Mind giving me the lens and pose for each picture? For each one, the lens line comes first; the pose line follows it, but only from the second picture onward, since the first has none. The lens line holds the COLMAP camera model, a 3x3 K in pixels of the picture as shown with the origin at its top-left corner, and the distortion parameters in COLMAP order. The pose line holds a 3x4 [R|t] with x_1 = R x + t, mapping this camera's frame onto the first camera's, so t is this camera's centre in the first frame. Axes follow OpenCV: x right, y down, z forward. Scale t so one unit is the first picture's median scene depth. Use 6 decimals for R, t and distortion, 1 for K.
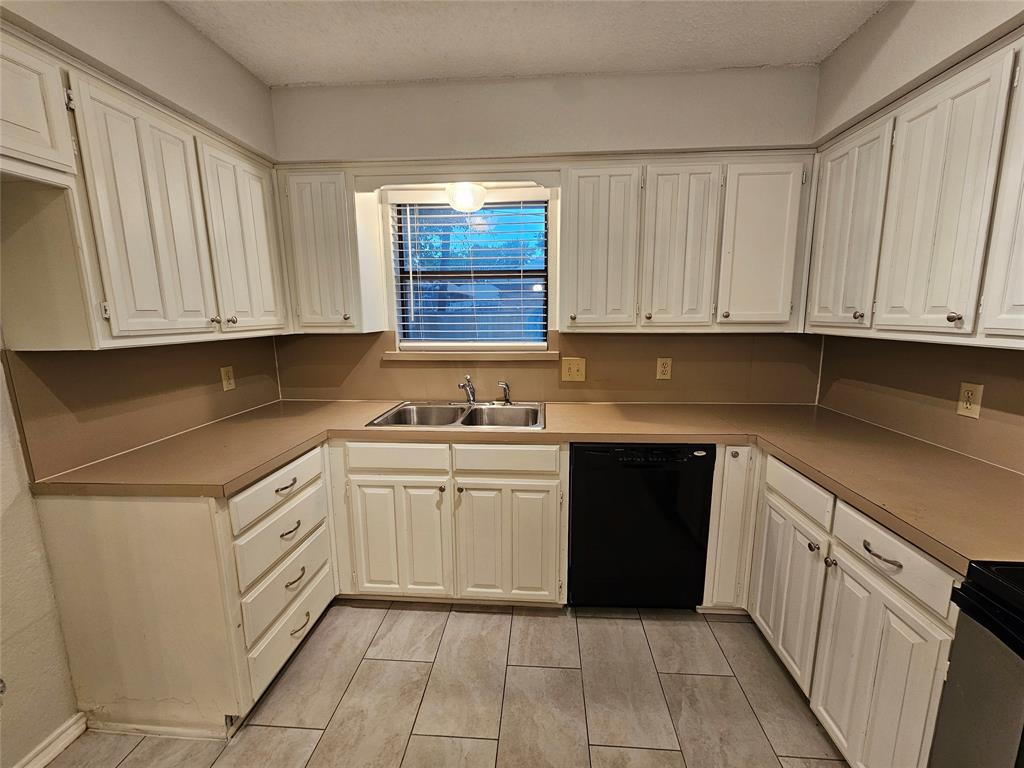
lens RADIAL K [[417.2, 0, 516.2], [0, 417.2, 381.9], [0, 0, 1]] dist [-0.002399, 0.001136]
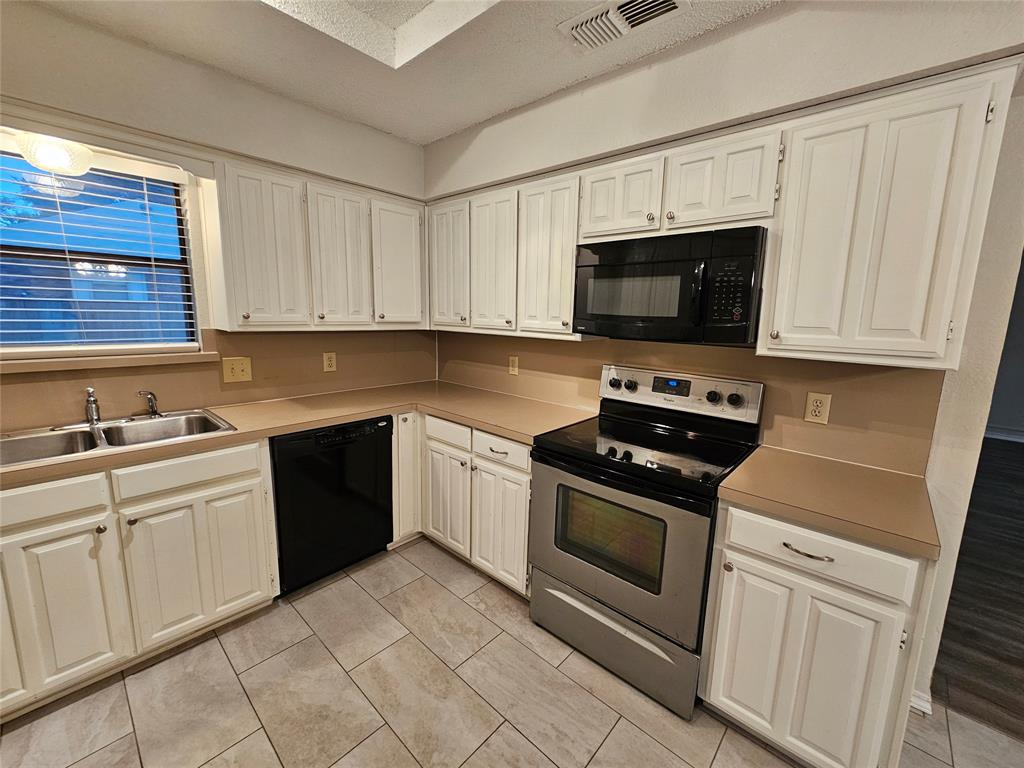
lens RADIAL K [[417.2, 0, 520.9], [0, 417.2, 381.4], [0, 0, 1]] dist [-0.002399, 0.001136]
pose [[0.612082, -0.105615, 0.783710, -0.275134], [0.098258, 0.993519, 0.057150, 0.008496], [-0.784666, 0.042025, 0.618493, -0.132146]]
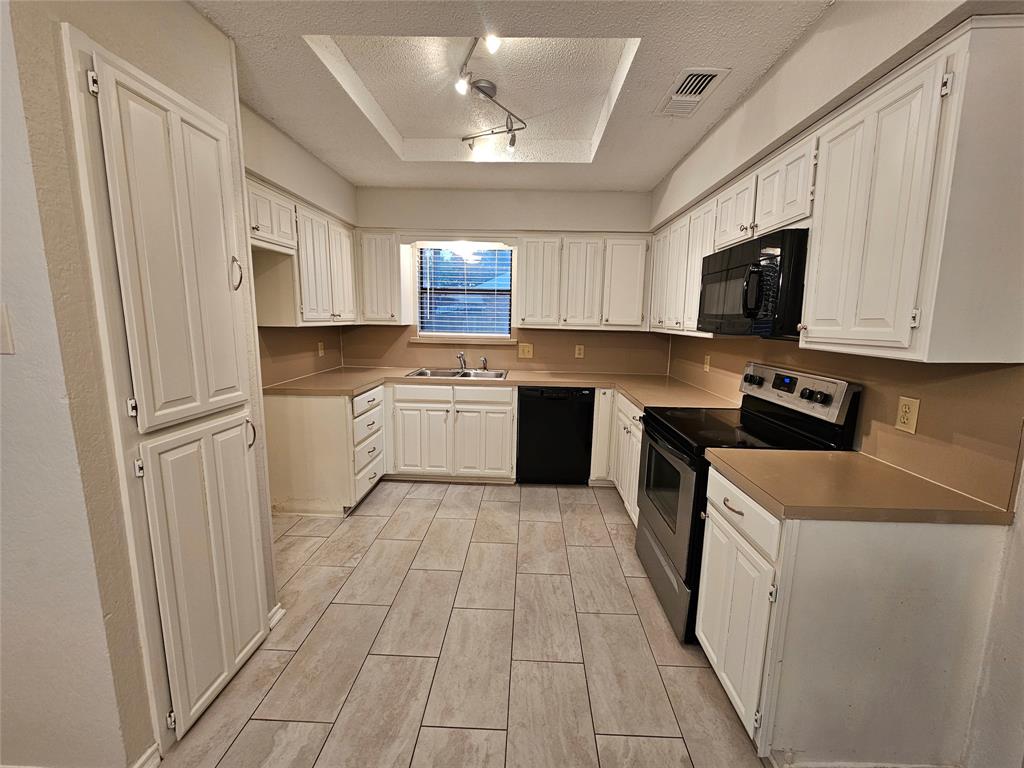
lens RADIAL K [[417.2, 0, 516.3], [0, 417.2, 381.5], [0, 0, 1]] dist [-0.002399, 0.001136]
pose [[0.998853, 0.021583, 0.042744, 0.039740], [-0.021117, 0.999713, -0.011341, 0.139947], [-0.042976, 0.010425, 0.999022, -0.820792]]
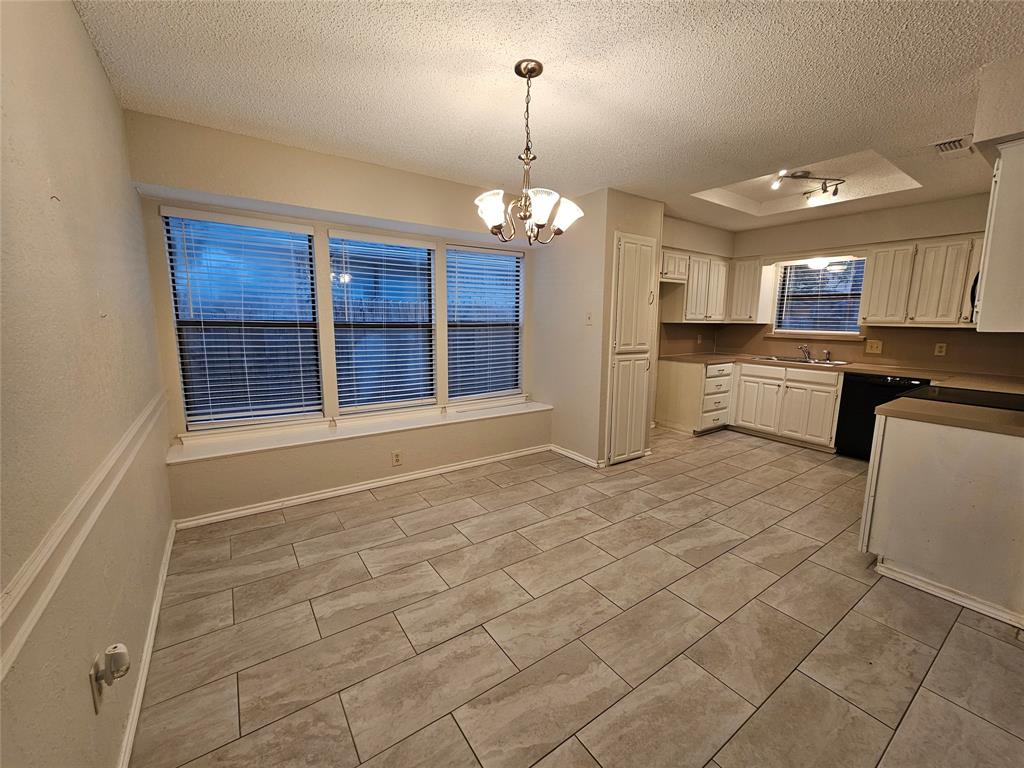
lens RADIAL K [[417.2, 0, 518.1], [0, 417.2, 384.0], [0, 0, 1]] dist [-0.002399, 0.001136]
pose [[0.632418, 0.135150, -0.762747, 0.721837], [-0.142976, 0.988110, 0.056536, 0.323175], [0.761319, 0.073300, 0.644221, -1.762215]]
